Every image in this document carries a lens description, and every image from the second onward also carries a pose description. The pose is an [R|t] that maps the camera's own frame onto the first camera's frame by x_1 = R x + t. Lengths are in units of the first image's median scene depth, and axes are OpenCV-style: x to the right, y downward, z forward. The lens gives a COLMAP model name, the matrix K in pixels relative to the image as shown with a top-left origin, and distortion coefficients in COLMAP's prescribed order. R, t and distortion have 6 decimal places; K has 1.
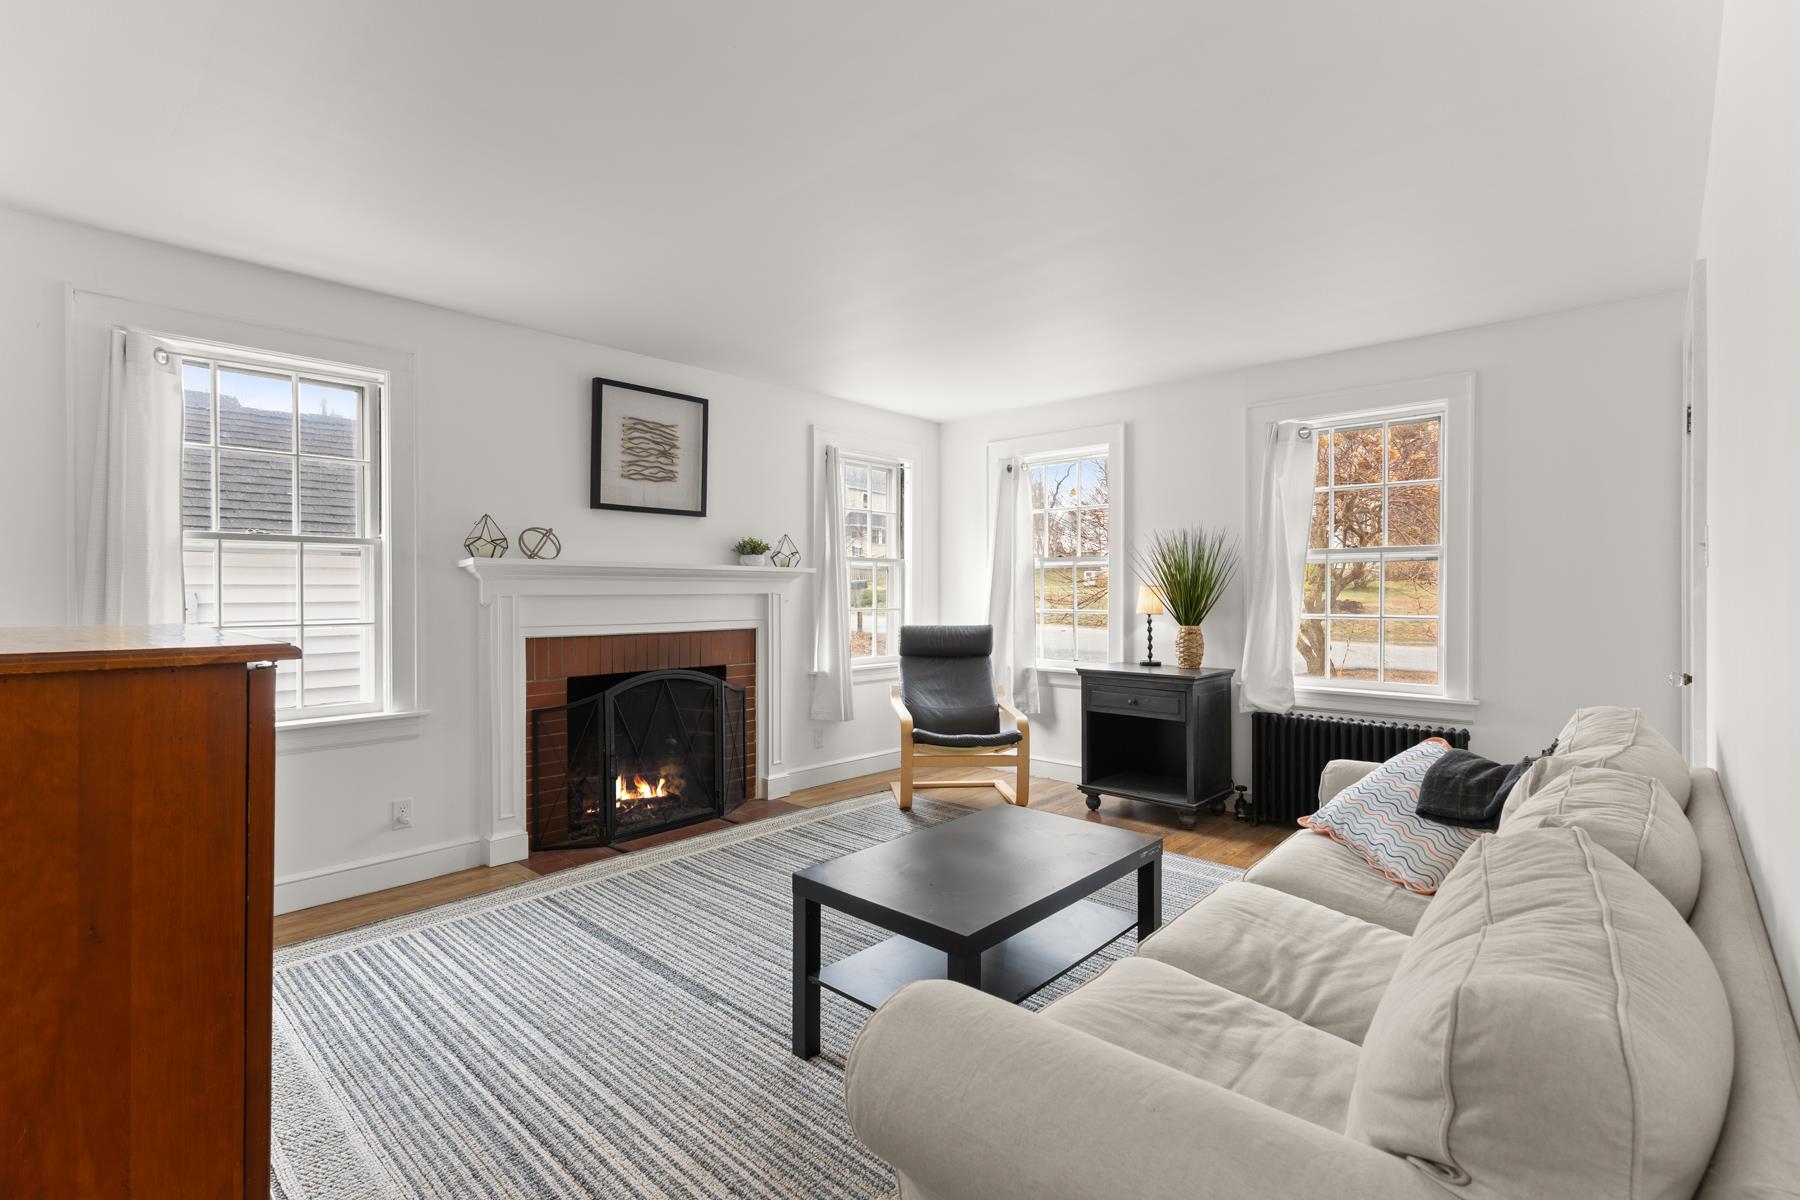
lens RADIAL K [[822.9, 0, 897.4], [0, 822.9, 602.4], [0, 0, 1]] dist [0.002726, -0.000058]
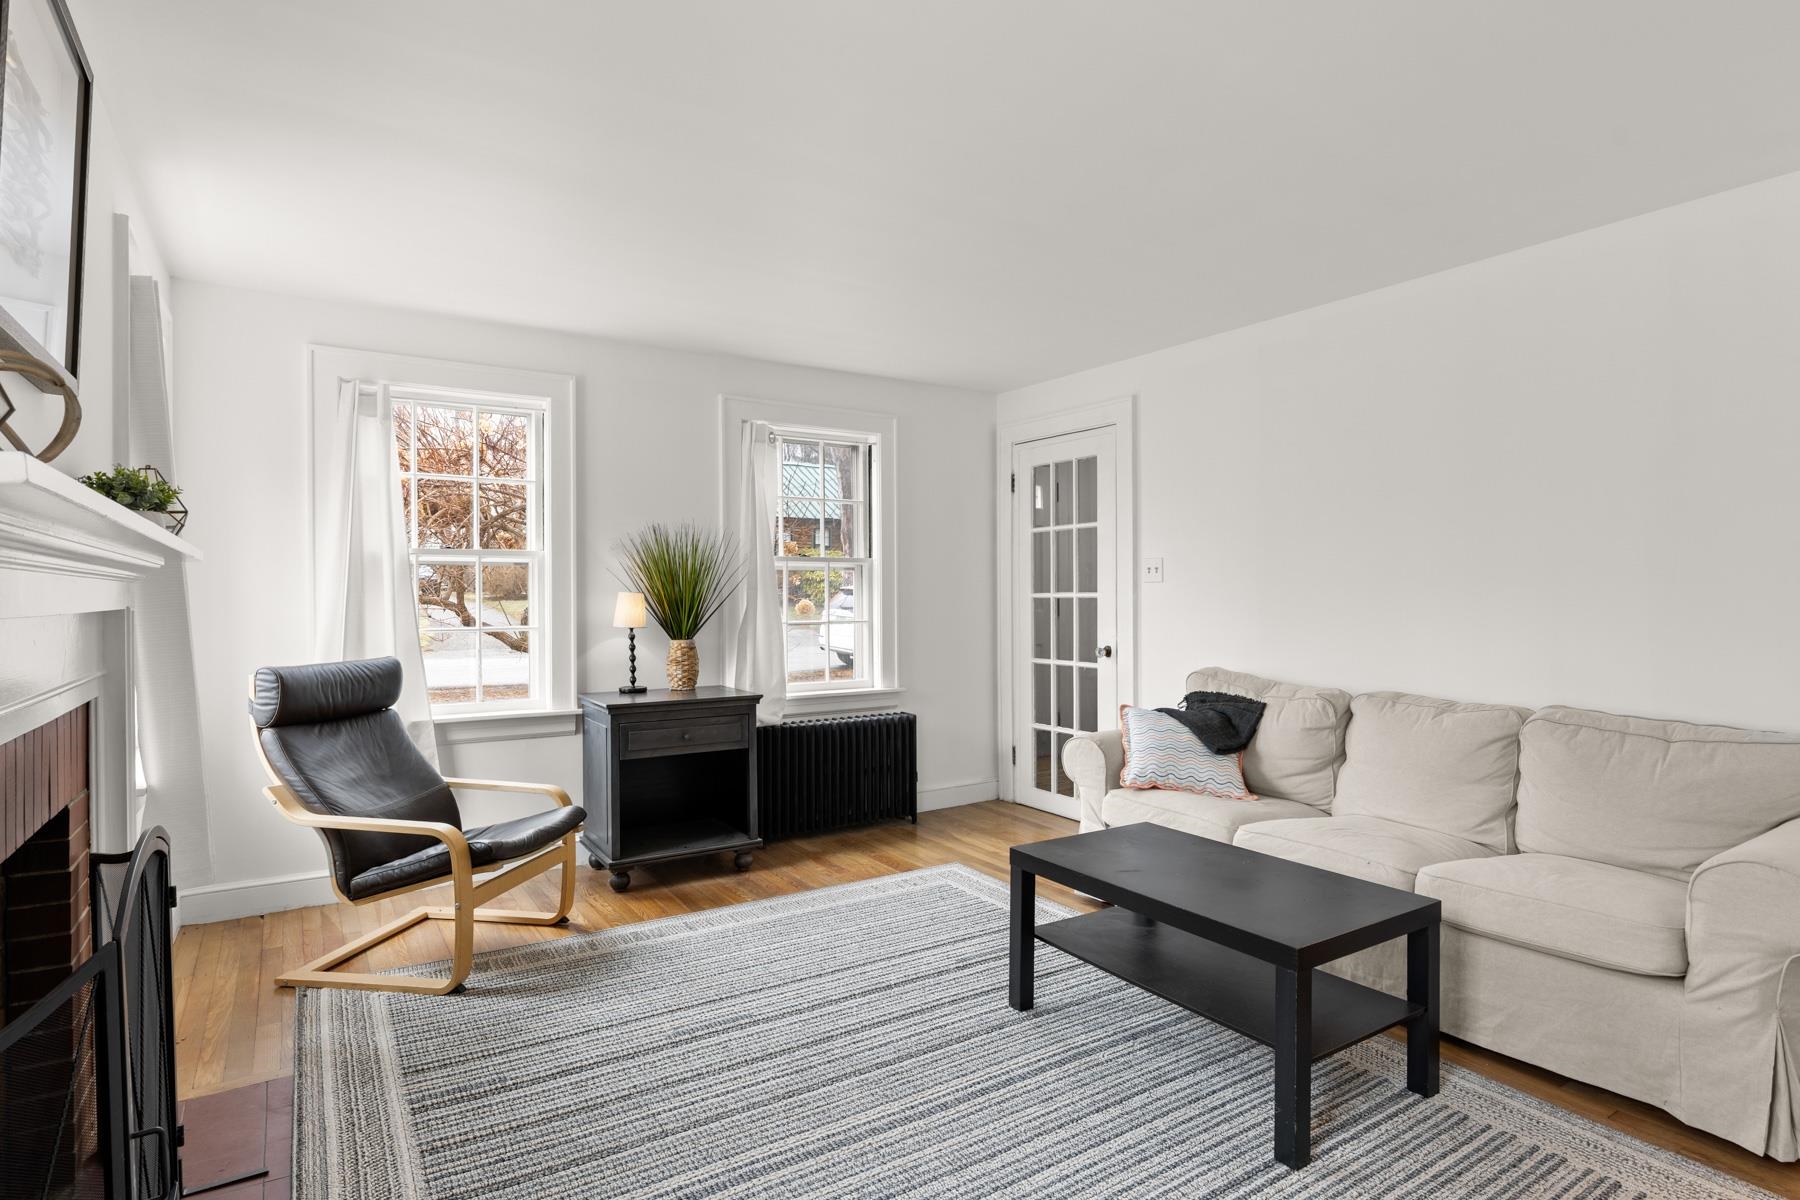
lens RADIAL K [[943.1, 0, 900.1], [0, 943.1, 601.0], [0, 0, 1]] dist [0.002566, -0.000646]
pose [[0.235483, -0.003004, 0.971874, -0.572487], [0.013620, 0.999907, -0.000210, -0.009354], [-0.971783, 0.013286, 0.235502, 0.584762]]
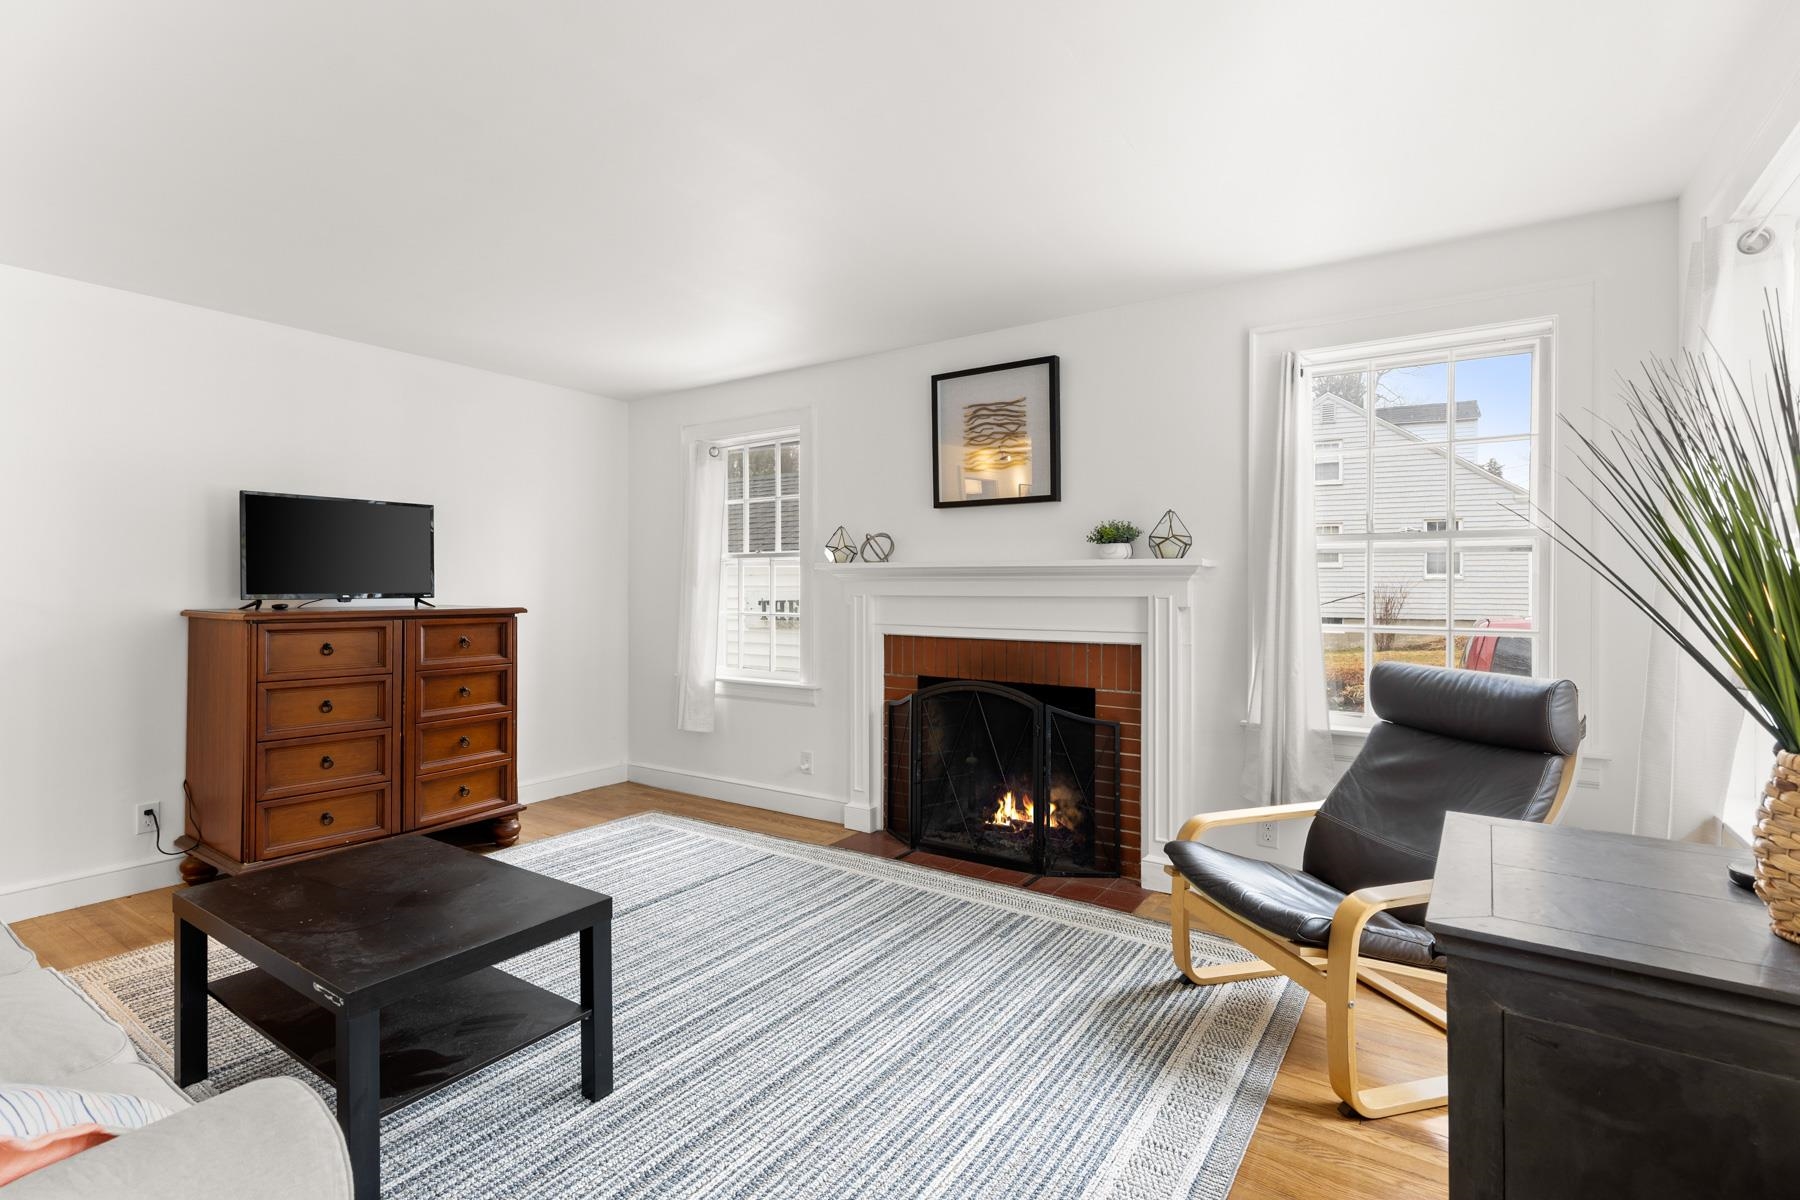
lens RADIAL K [[822.9, 0, 897.4], [0, 822.9, 602.4], [0, 0, 1]] dist [0.002726, -0.000058]
pose [[0.160528, 0.018792, -0.986852, 0.566337], [-0.016660, 0.999728, 0.016327, -0.015785], [0.986891, 0.013820, 0.160797, 0.749957]]
